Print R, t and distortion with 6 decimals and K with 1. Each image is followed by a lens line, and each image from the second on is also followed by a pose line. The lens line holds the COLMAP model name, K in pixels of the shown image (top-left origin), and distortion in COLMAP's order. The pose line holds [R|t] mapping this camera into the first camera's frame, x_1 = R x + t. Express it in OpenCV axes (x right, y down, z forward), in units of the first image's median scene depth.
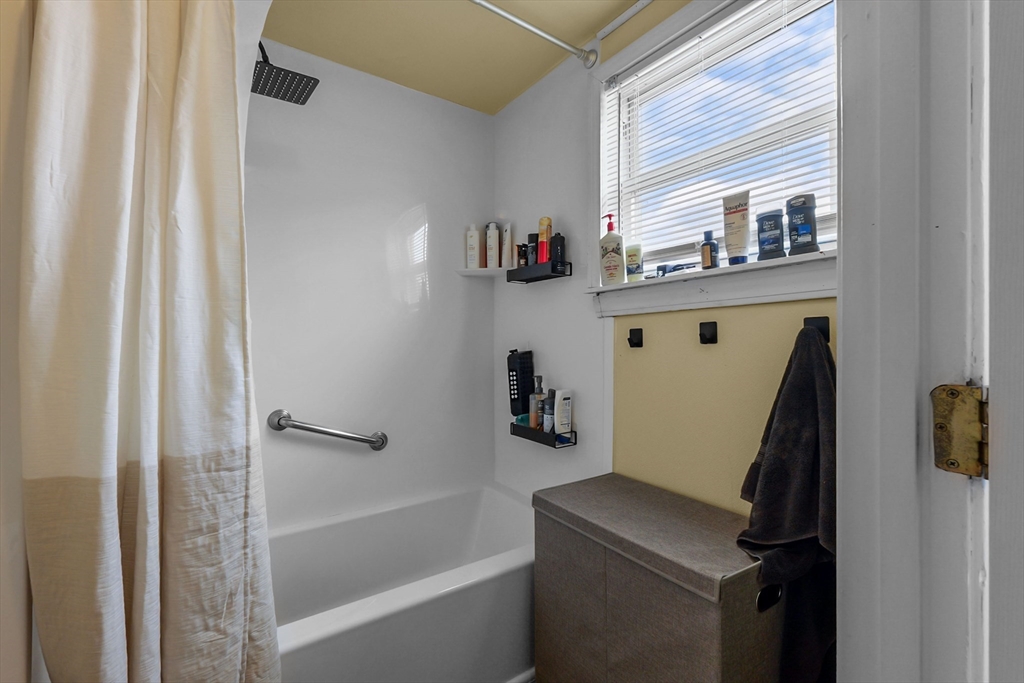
lens RADIAL K [[455.3, 0, 512.1], [0, 455.3, 340.8], [0, 0, 1]] dist [0.003081, 0.000345]
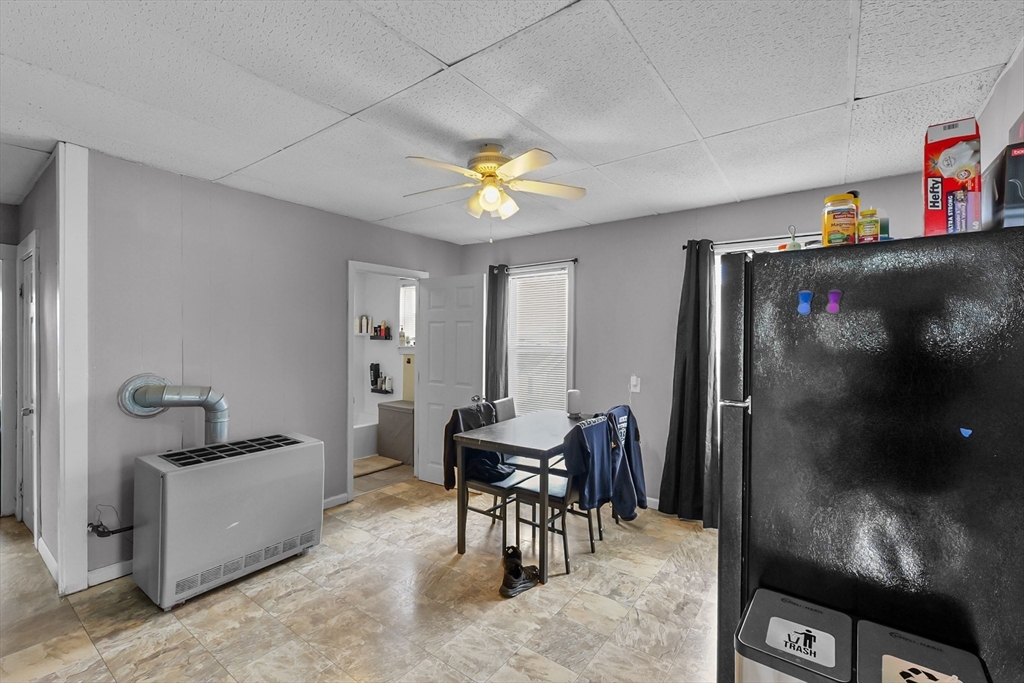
lens RADIAL K [[455.3, 0, 509.5], [0, 455.3, 341.8], [0, 0, 1]] dist [0.003081, 0.000345]
pose [[0.951837, 0.006491, 0.306536, -0.083978], [-0.009264, 0.999928, 0.007592, -0.226274], [-0.306464, -0.010066, 0.951829, -3.121446]]
